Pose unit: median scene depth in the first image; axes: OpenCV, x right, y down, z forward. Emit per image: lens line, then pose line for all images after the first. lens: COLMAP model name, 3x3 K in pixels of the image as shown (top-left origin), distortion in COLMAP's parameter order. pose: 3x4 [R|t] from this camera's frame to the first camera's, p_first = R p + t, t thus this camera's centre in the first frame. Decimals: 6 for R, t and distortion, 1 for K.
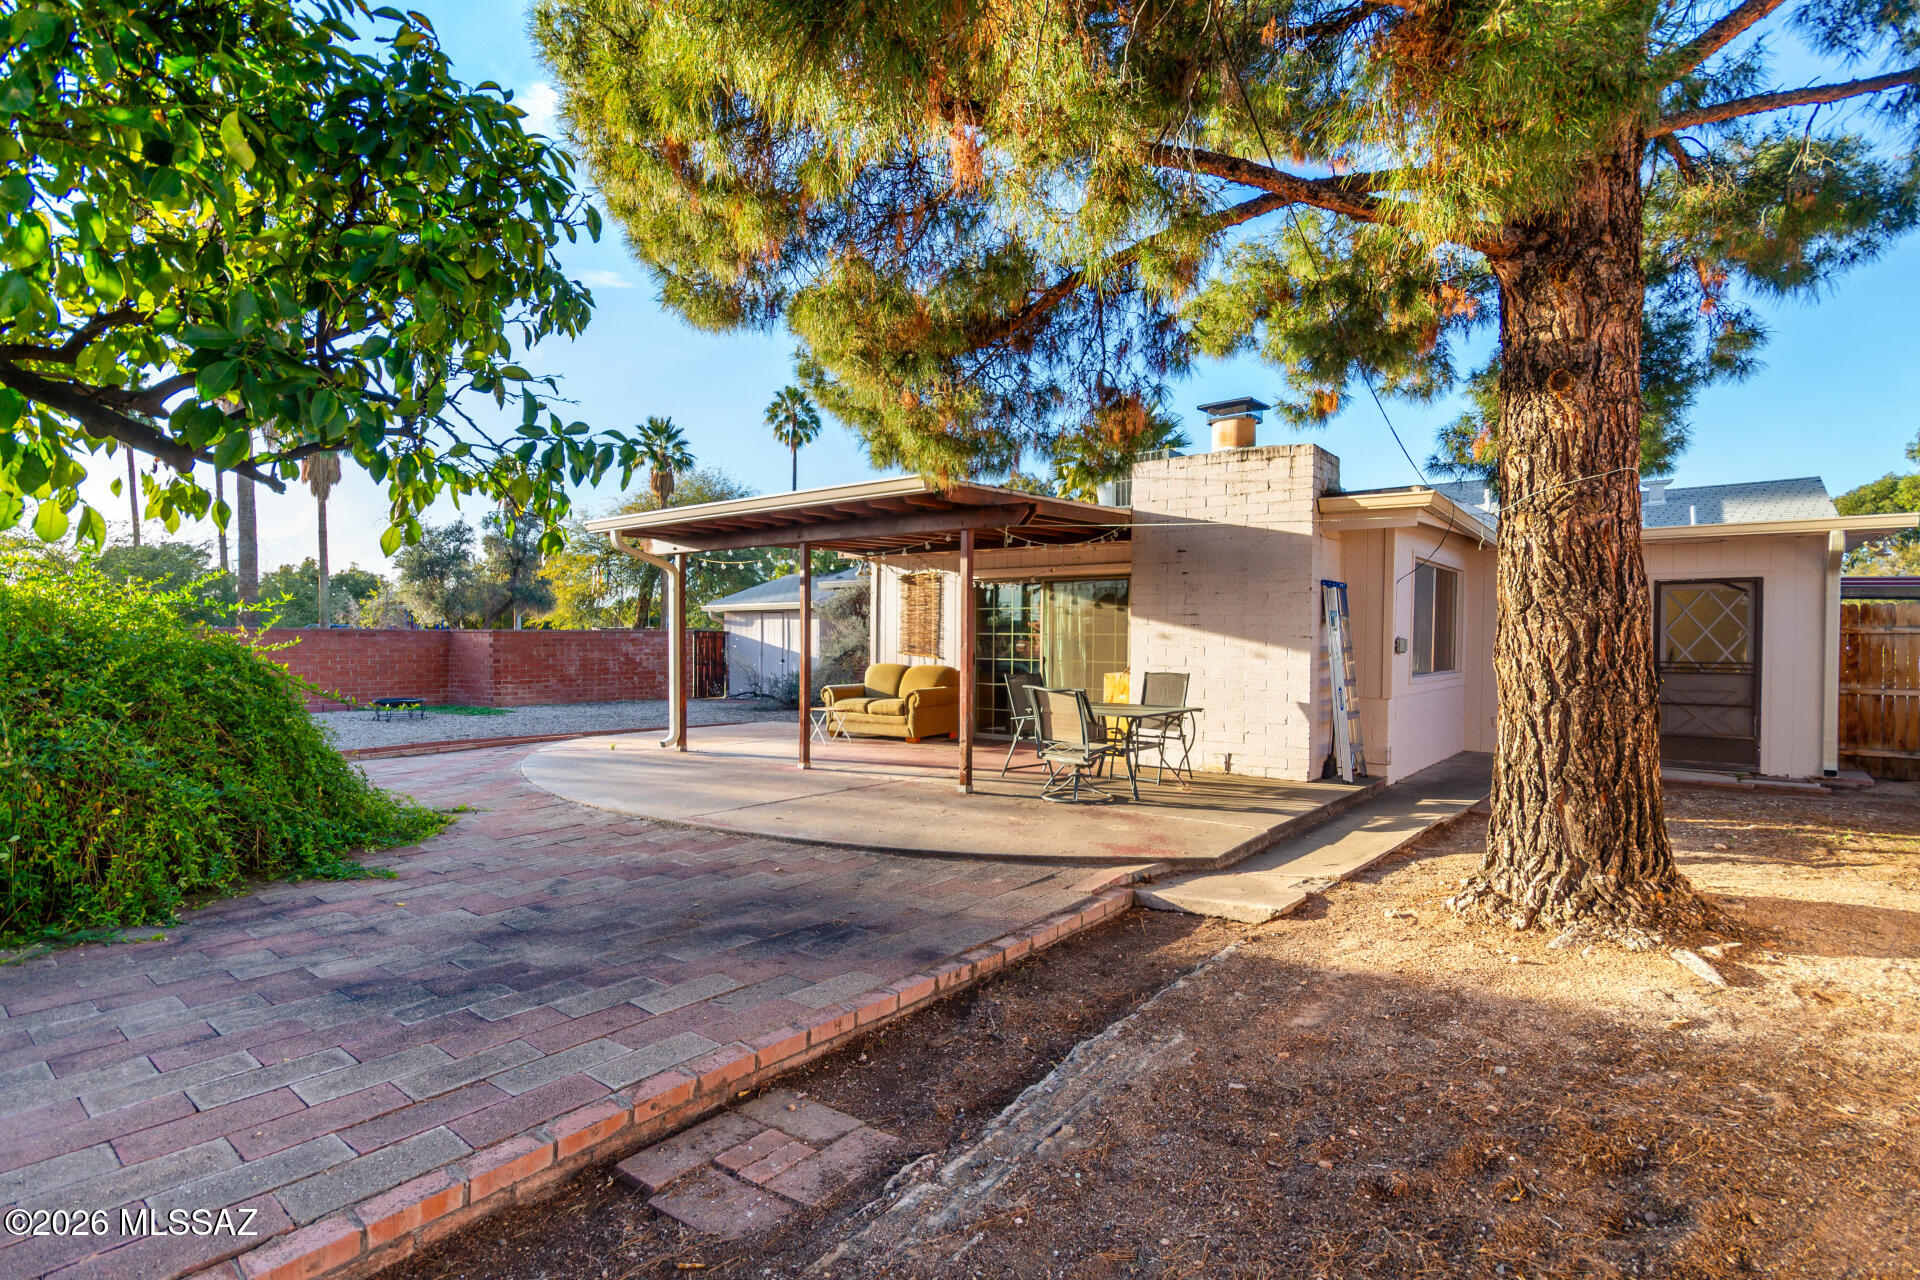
lens RADIAL K [[888.3, 0, 967.8], [0, 888.3, 632.2], [0, 0, 1]] dist [0.001559, 0.000575]
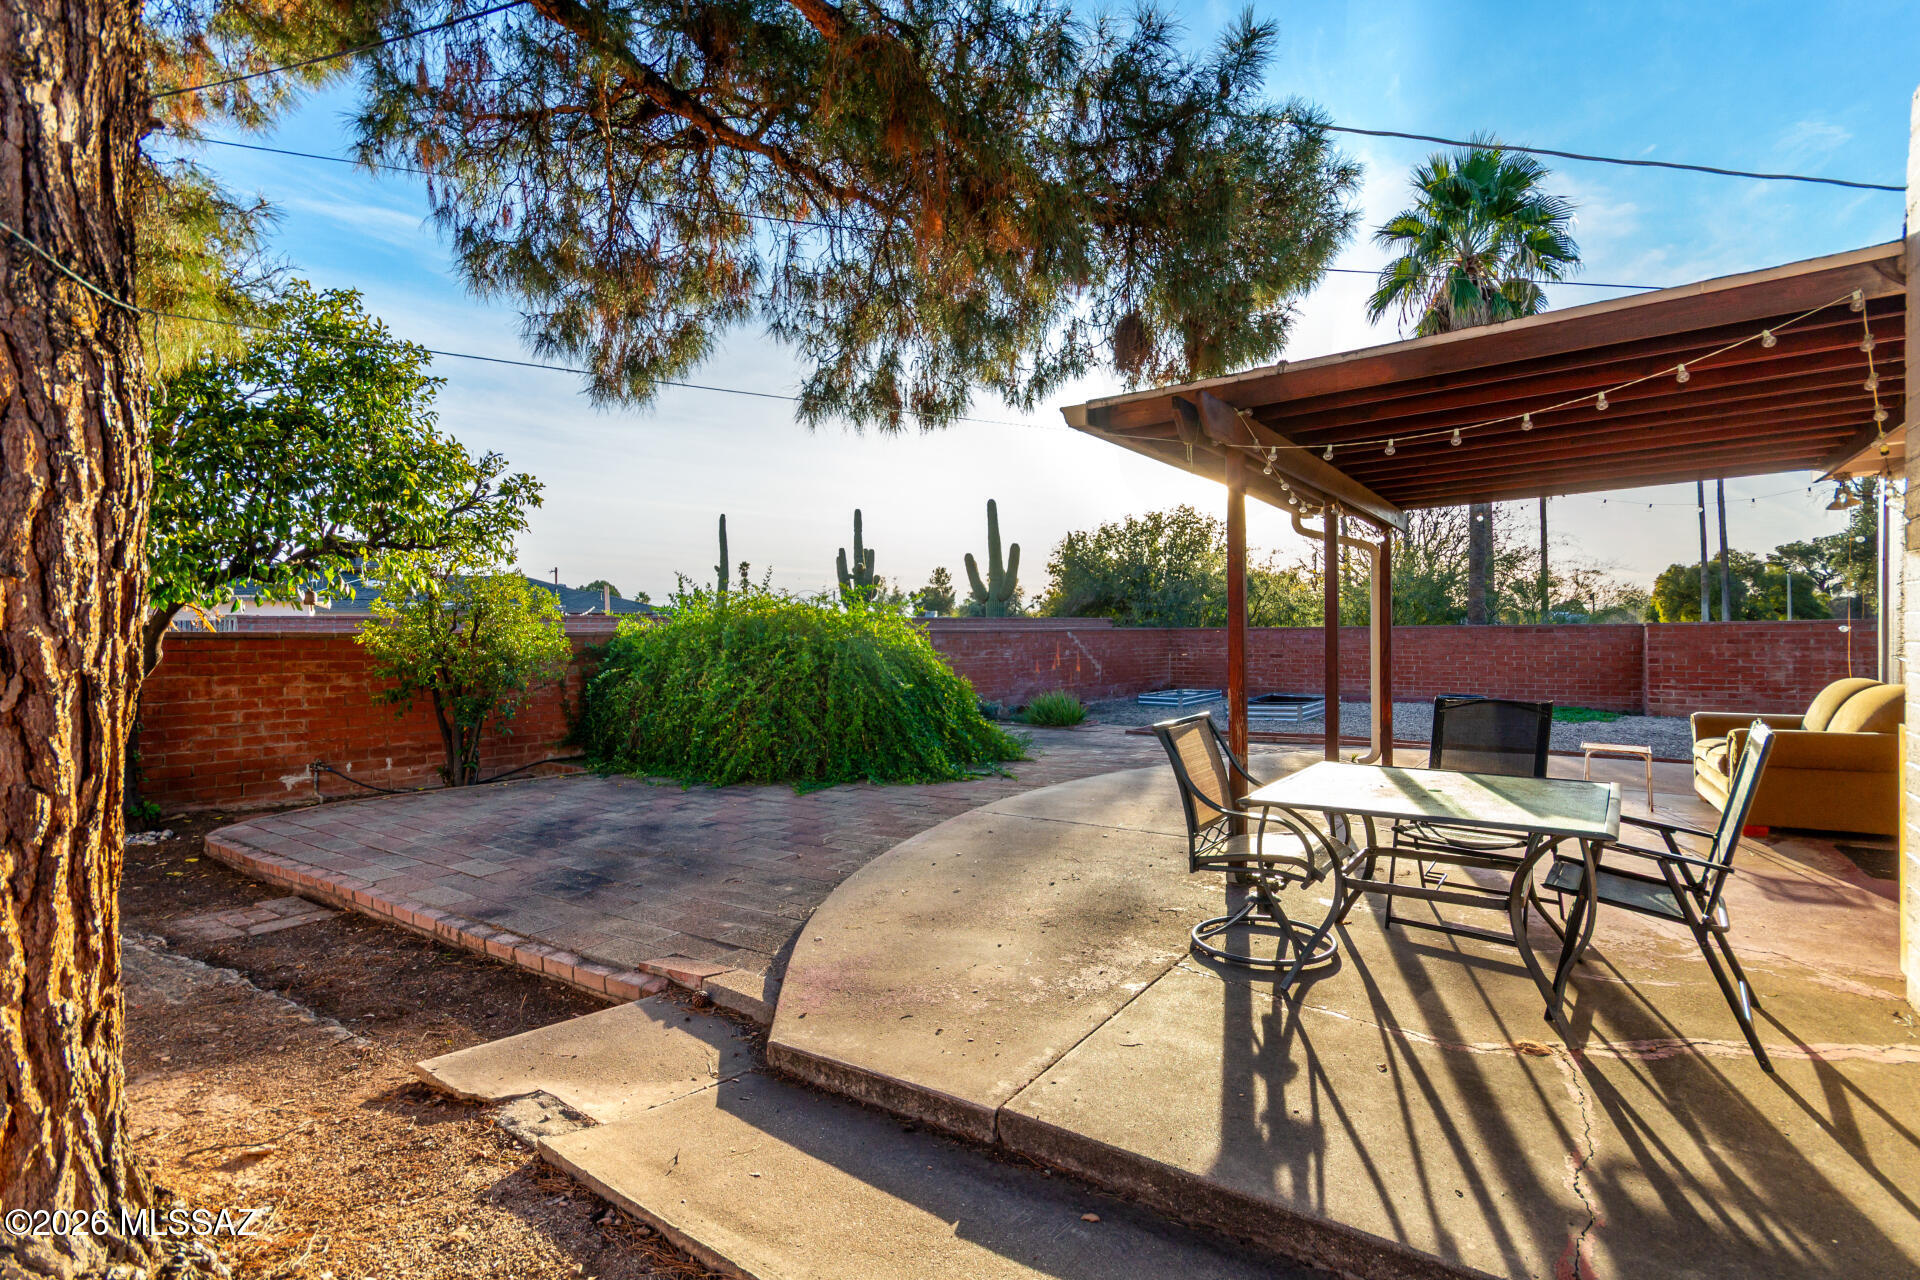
lens RADIAL K [[888.3, 0, 967.8], [0, 888.3, 632.2], [0, 0, 1]] dist [0.001559, 0.000575]
pose [[0.093934, -0.018881, -0.995399, 1.018359], [0.017131, 0.999703, -0.017346, 0.040925], [0.995431, -0.015422, 0.094230, 1.362813]]
